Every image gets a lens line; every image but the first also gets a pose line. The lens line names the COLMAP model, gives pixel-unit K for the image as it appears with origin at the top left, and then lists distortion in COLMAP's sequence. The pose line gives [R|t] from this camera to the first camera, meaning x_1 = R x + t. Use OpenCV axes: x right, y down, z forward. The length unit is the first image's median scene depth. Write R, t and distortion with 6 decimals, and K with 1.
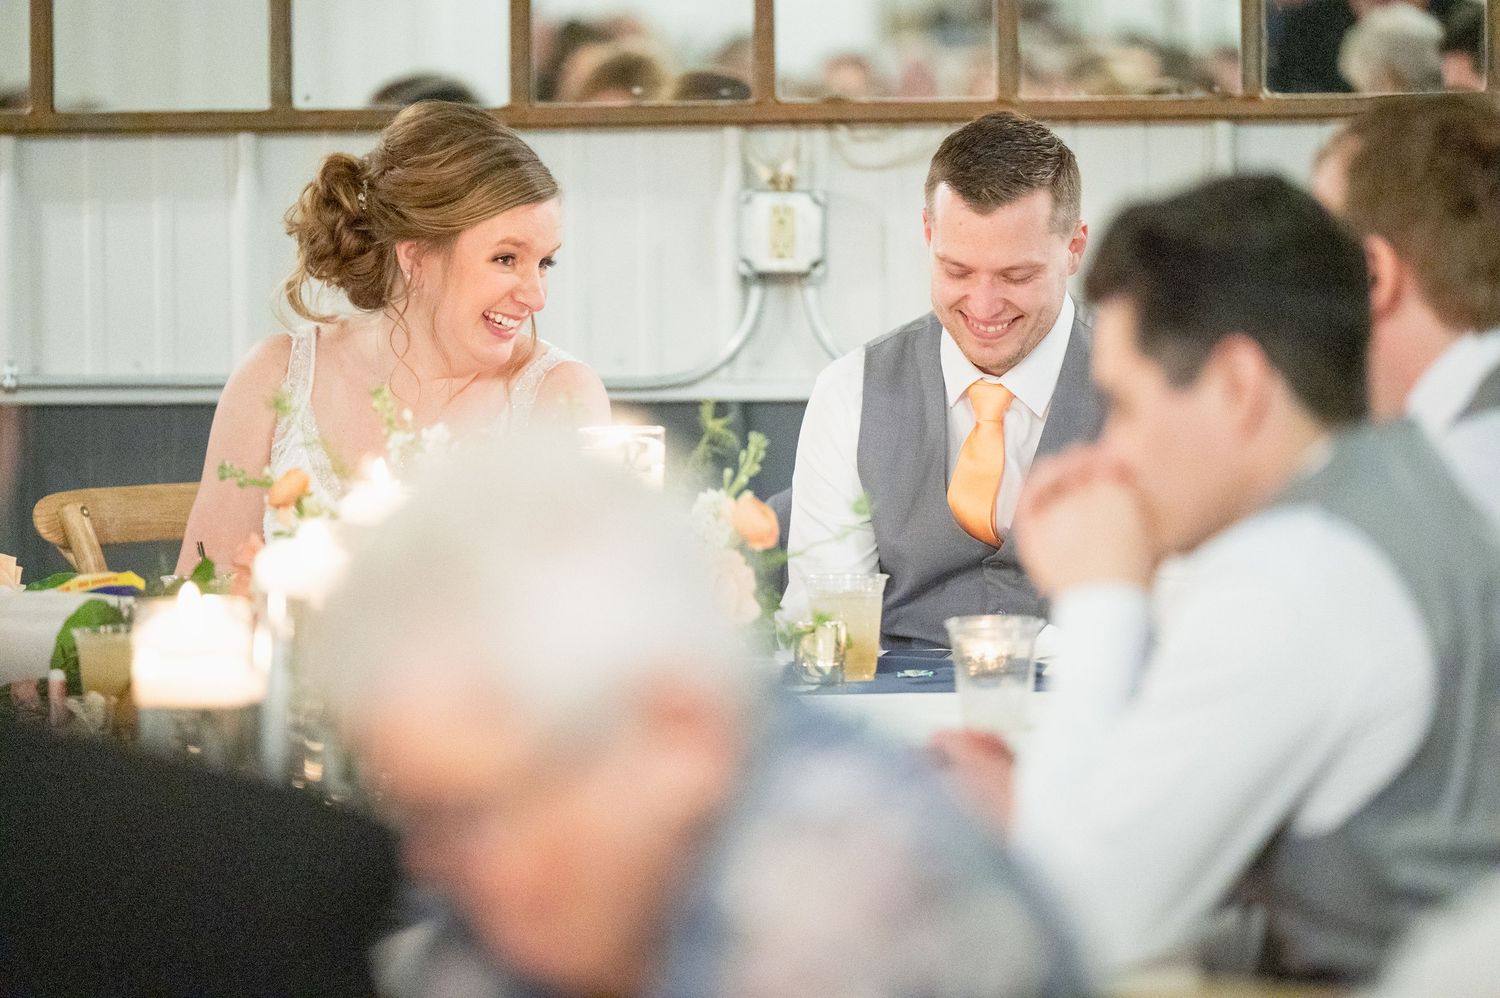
lens RADIAL K [[8592.2, 0, 750.0], [0, 8592.2, 499.0], [0, 0, 1]] dist [-0.070008, 8.233650]
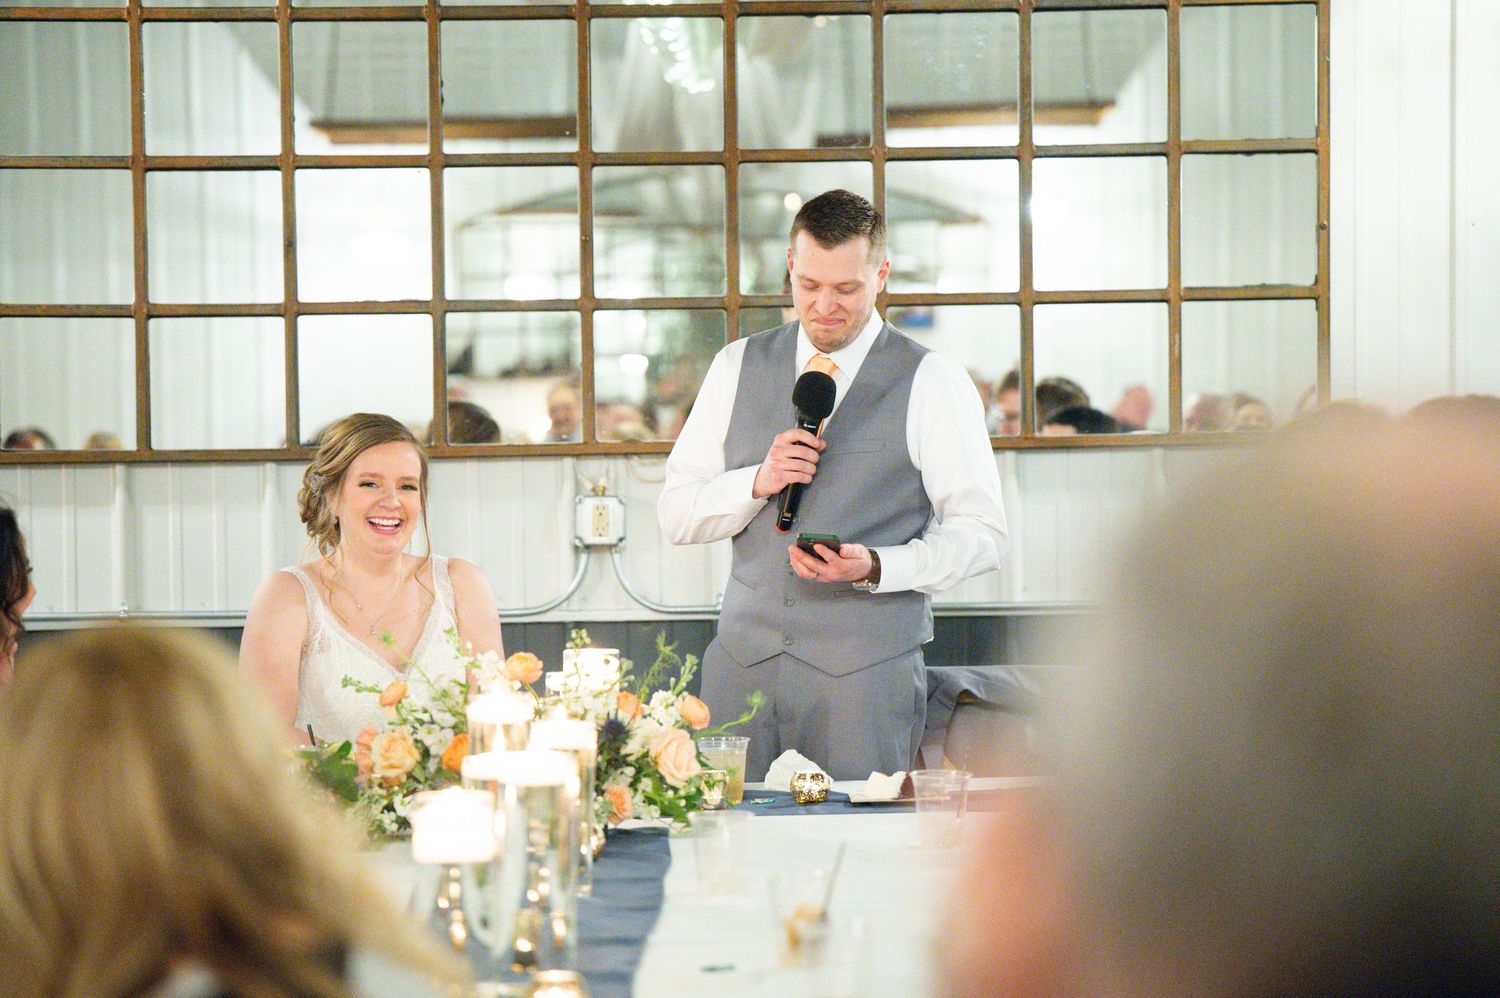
lens RADIAL K [[4379.4, 0, 751.1], [0, 4379.4, 460.8], [0, 0, 1]] dist [0.440408, -0.245696]
pose [[0.993932, -0.004251, 0.109912, -0.060530], [0.008603, 0.999196, -0.039153, -0.009172], [-0.109657, 0.039861, 0.993170, 0.153875]]
